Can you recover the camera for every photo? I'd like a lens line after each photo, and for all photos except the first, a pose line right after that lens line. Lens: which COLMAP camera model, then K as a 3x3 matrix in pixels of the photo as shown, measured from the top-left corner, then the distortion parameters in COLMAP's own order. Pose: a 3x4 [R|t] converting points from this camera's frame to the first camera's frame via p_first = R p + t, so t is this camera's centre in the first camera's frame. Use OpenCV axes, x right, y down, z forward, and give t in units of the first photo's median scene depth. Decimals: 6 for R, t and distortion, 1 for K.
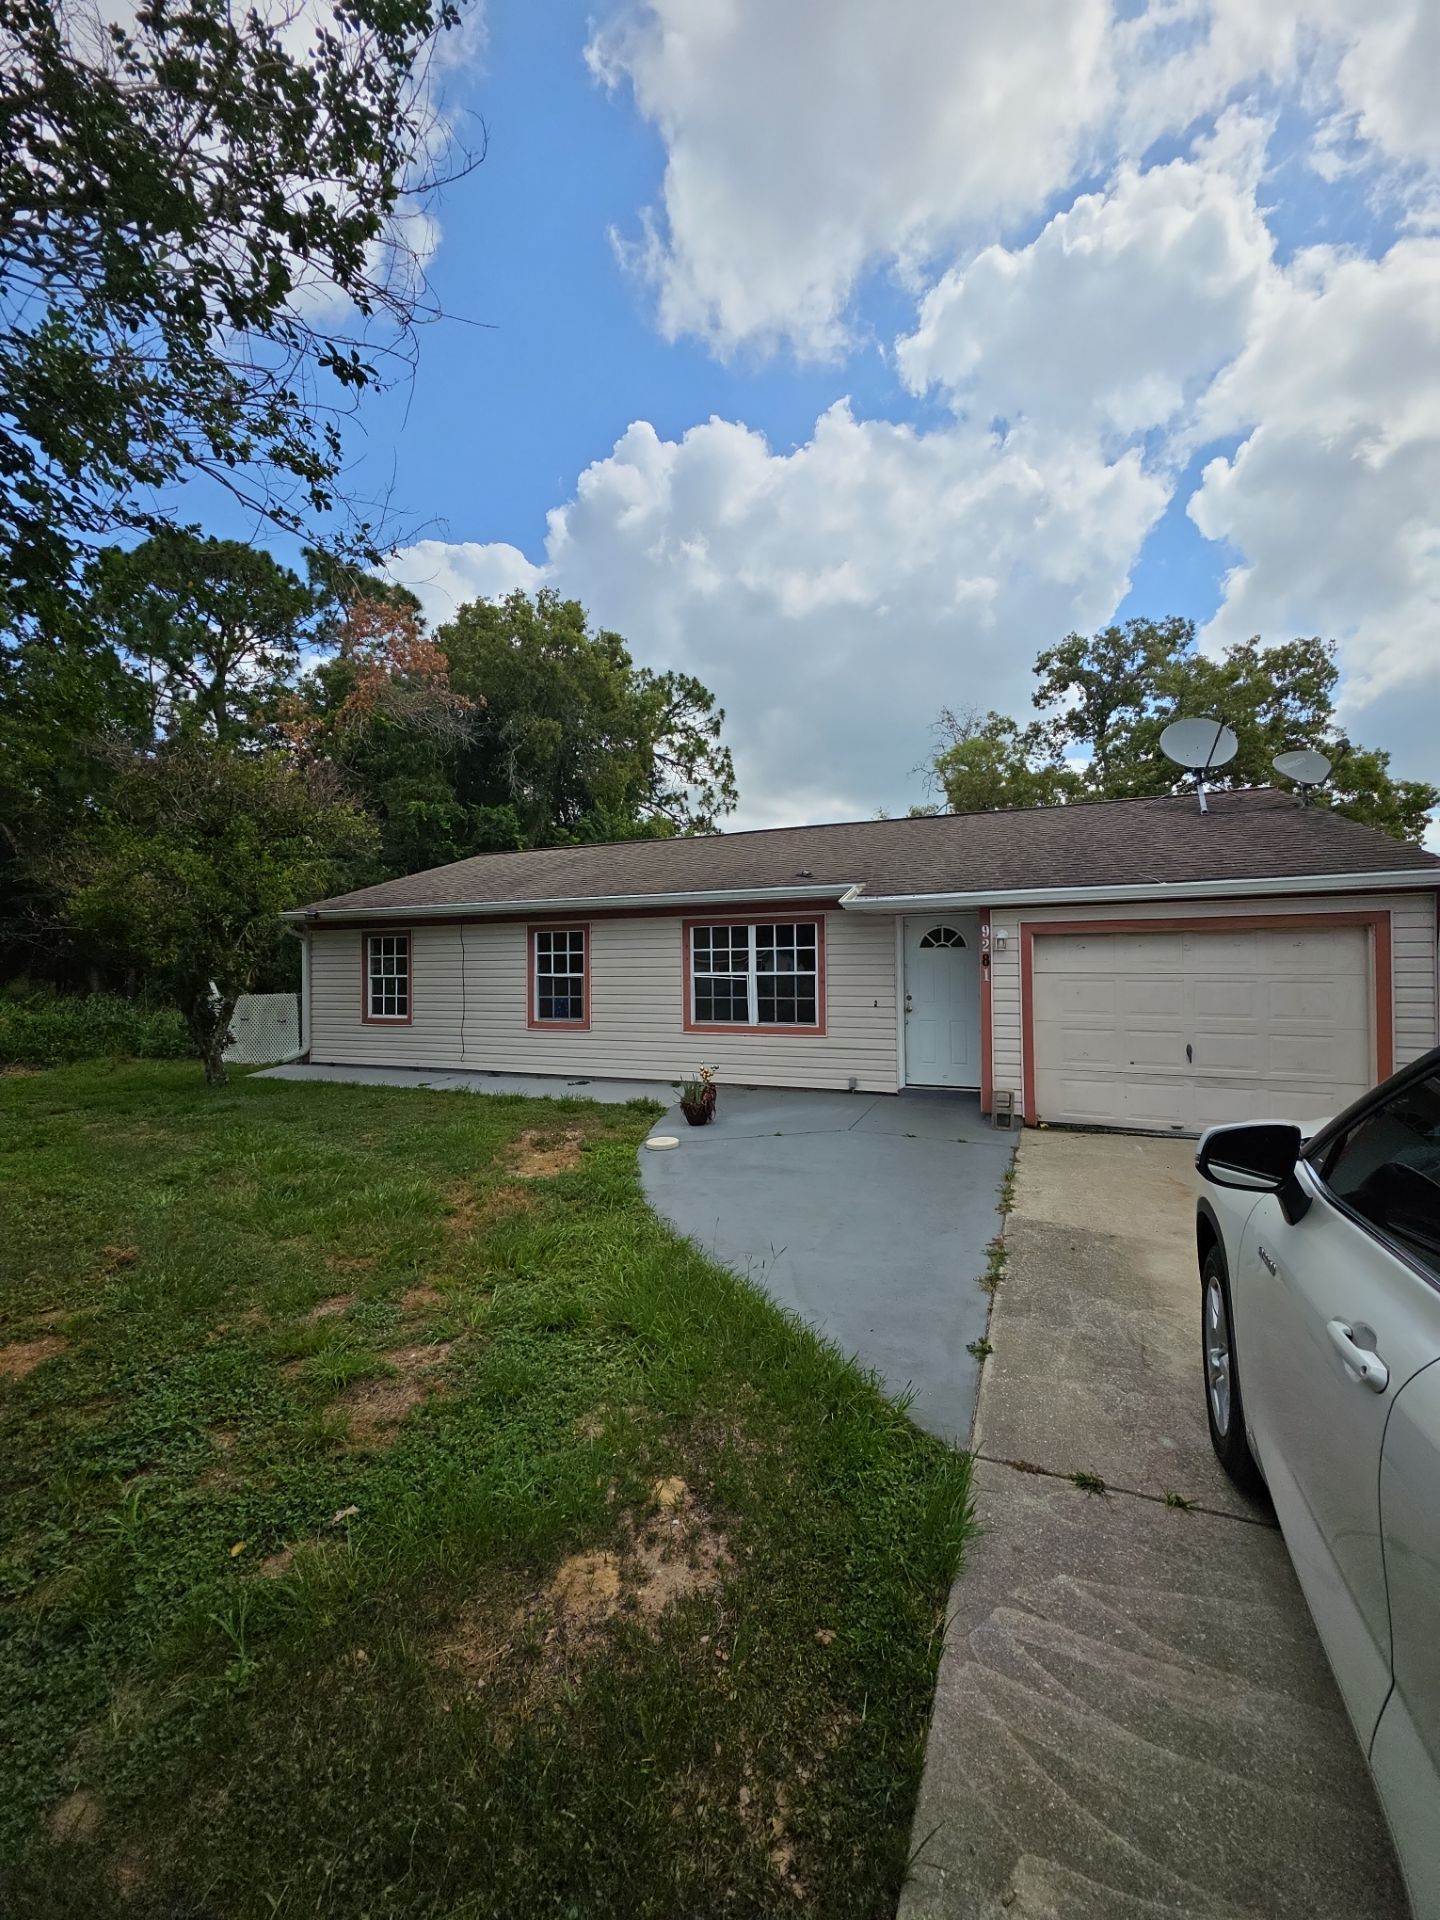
lens RADIAL K [[765.8, 0, 731.4], [0, 765.8, 952.0], [0, 0, 1]] dist [0.001673, -0.002372]
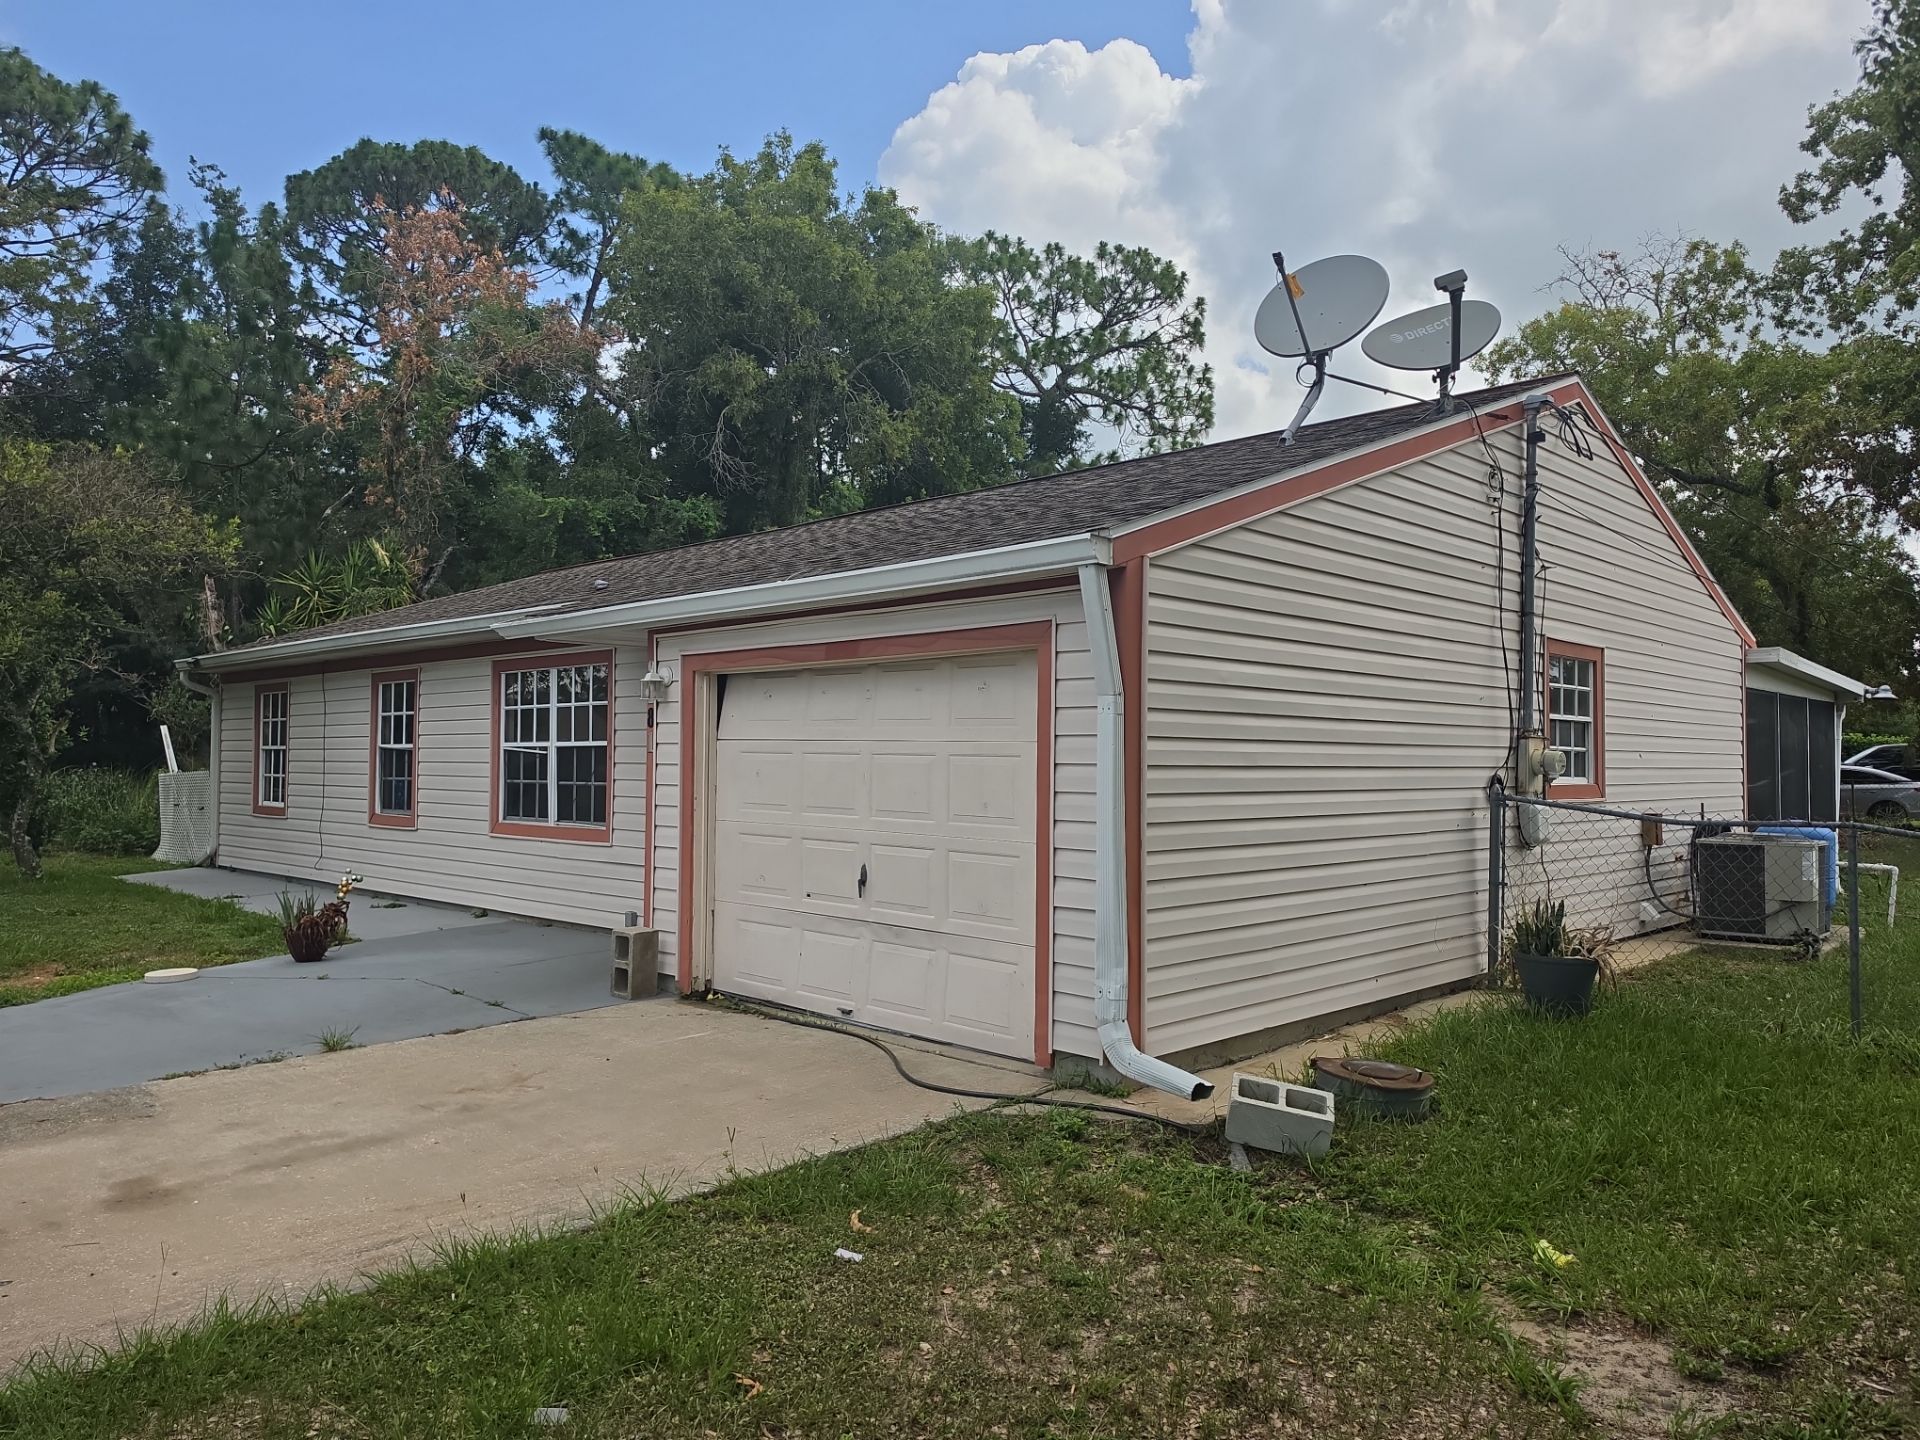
lens RADIAL K [[1341.5, 0, 966.9], [0, 1341.5, 719.8], [0, 0, 1]] dist [0.052758, -0.063198]
pose [[0.930990, 0.003777, -0.365026, 0.732665], [-0.008182, 0.999911, -0.010523, 0.016662], [0.364954, 0.012783, 0.930938, 0.077233]]
